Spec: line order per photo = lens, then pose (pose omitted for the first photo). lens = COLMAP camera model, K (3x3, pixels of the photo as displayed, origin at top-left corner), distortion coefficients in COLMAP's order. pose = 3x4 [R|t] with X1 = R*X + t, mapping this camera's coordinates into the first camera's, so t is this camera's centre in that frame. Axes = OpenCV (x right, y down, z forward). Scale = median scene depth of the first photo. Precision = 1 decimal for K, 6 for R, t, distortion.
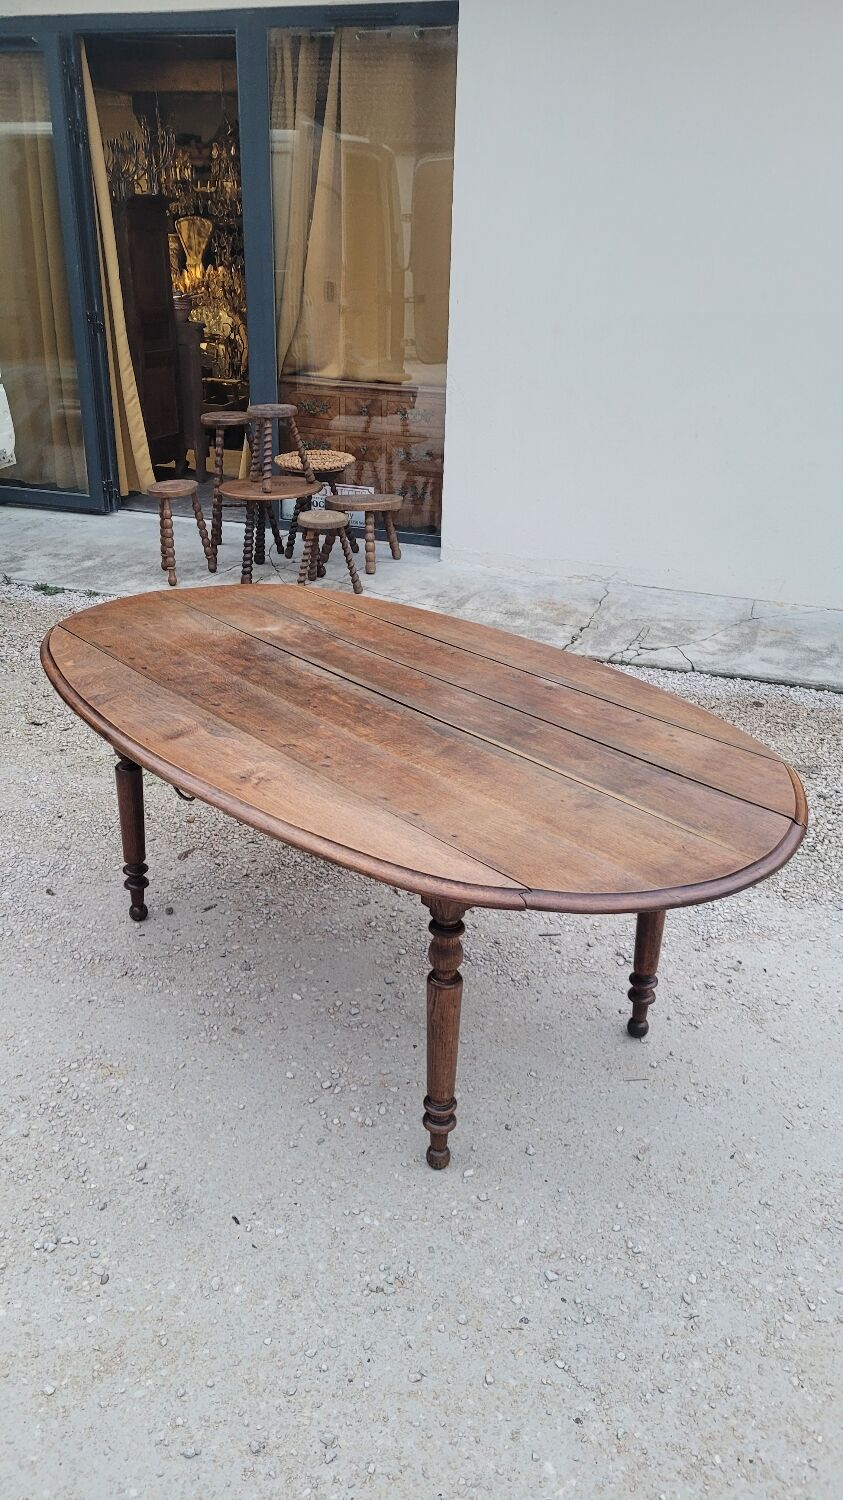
lens RADIAL K [[1132.2, 0, 425.1], [0, 1132.2, 749.2], [0, 0, 1]] dist [0.051385, -0.020191]
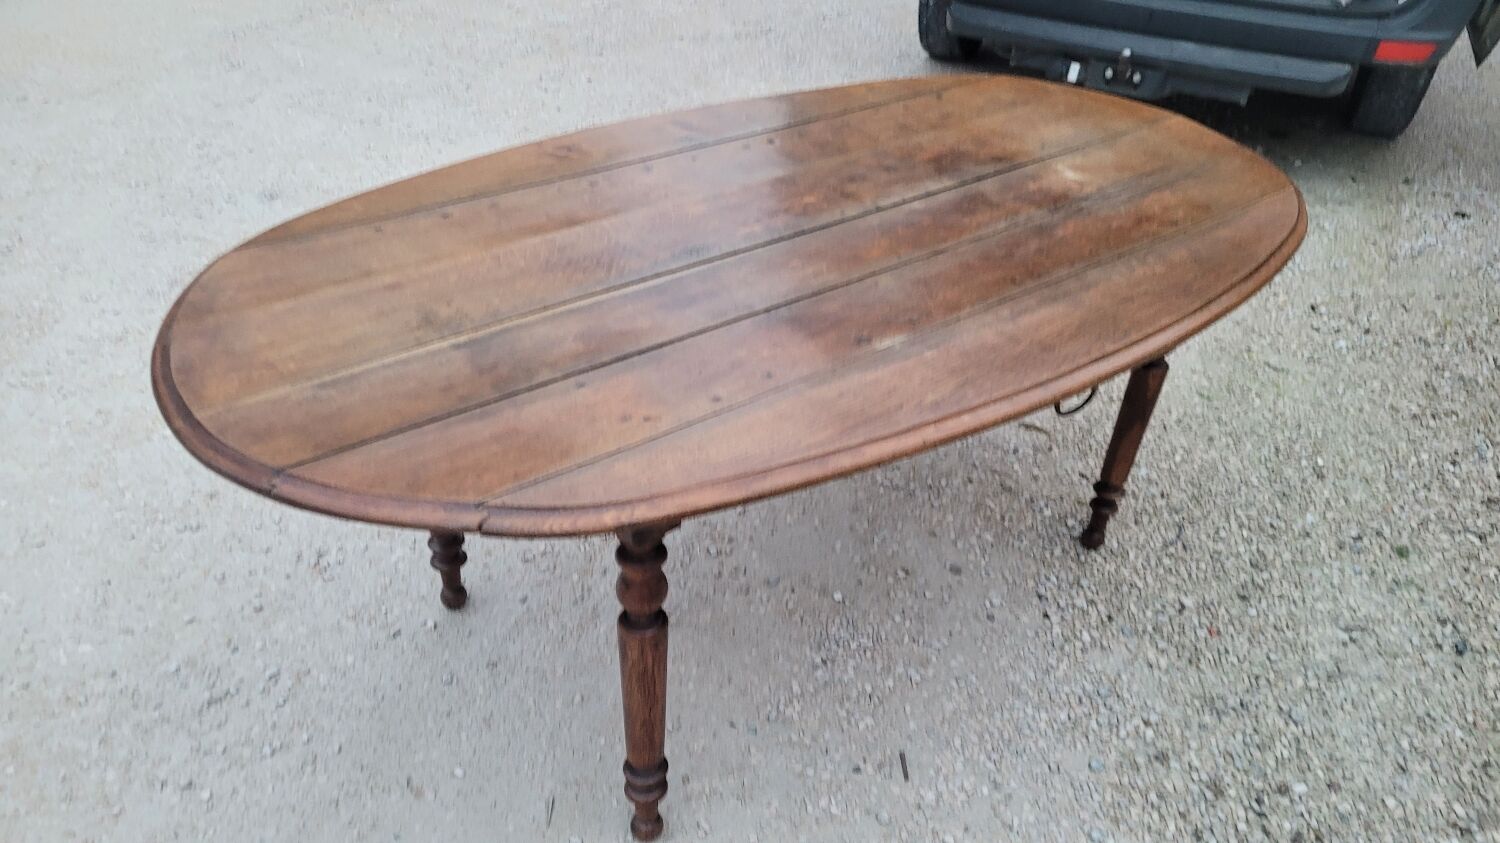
lens RADIAL K [[1104.3, 0, 740.1], [0, 1104.3, 413.5], [0, 0, 1]] dist [0.064946, -0.043492]
pose [[-0.034424, 0.535872, -0.843597, 0.571215], [-0.455874, 0.742748, 0.490413, -0.257878], [0.889379, 0.401456, 0.218721, 0.773376]]
